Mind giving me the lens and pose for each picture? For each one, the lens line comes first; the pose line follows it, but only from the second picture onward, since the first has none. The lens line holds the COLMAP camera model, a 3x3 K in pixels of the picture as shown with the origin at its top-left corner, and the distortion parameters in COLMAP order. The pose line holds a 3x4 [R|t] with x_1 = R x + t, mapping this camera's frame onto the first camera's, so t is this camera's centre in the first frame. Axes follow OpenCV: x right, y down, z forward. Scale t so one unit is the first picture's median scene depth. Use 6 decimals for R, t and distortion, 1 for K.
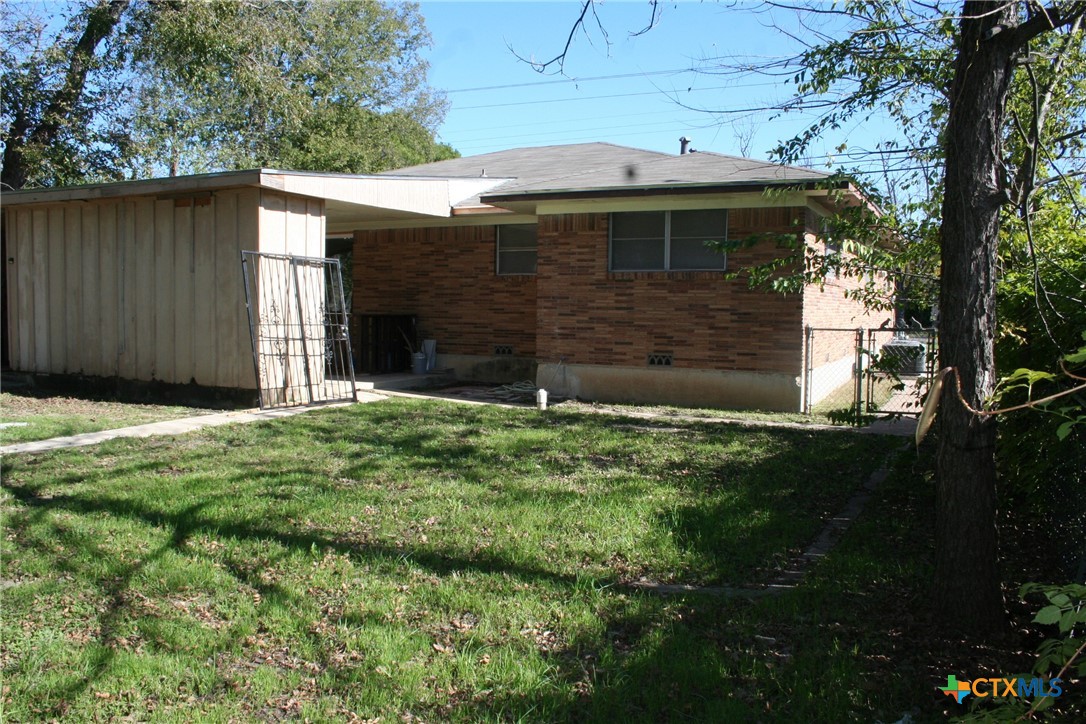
lens RADIAL K [[897.1, 0, 526.9], [0, 897.1, 376.1], [0, 0, 1]] dist [-0.160644, 0.140894]
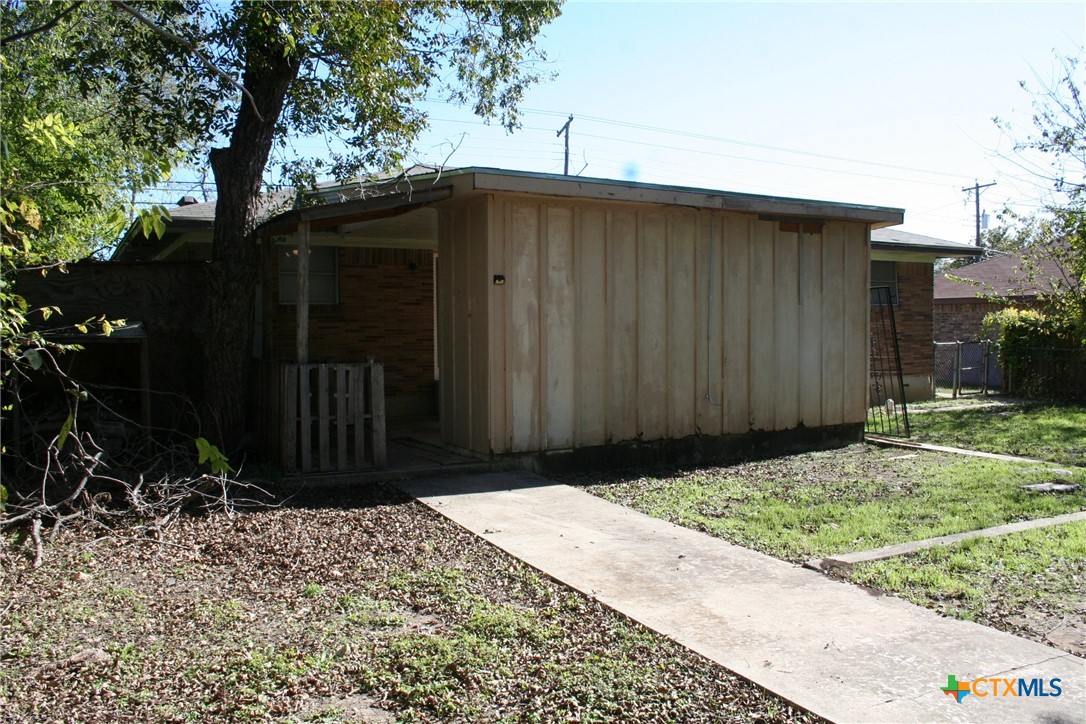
lens RADIAL K [[897.1, 0, 526.9], [0, 897.1, 376.1], [0, 0, 1]] dist [-0.160644, 0.140894]
pose [[0.575010, -0.064726, 0.815582, -1.210500], [0.082656, 0.996361, 0.020798, -0.081457], [-0.813960, 0.055454, 0.578267, 0.655290]]
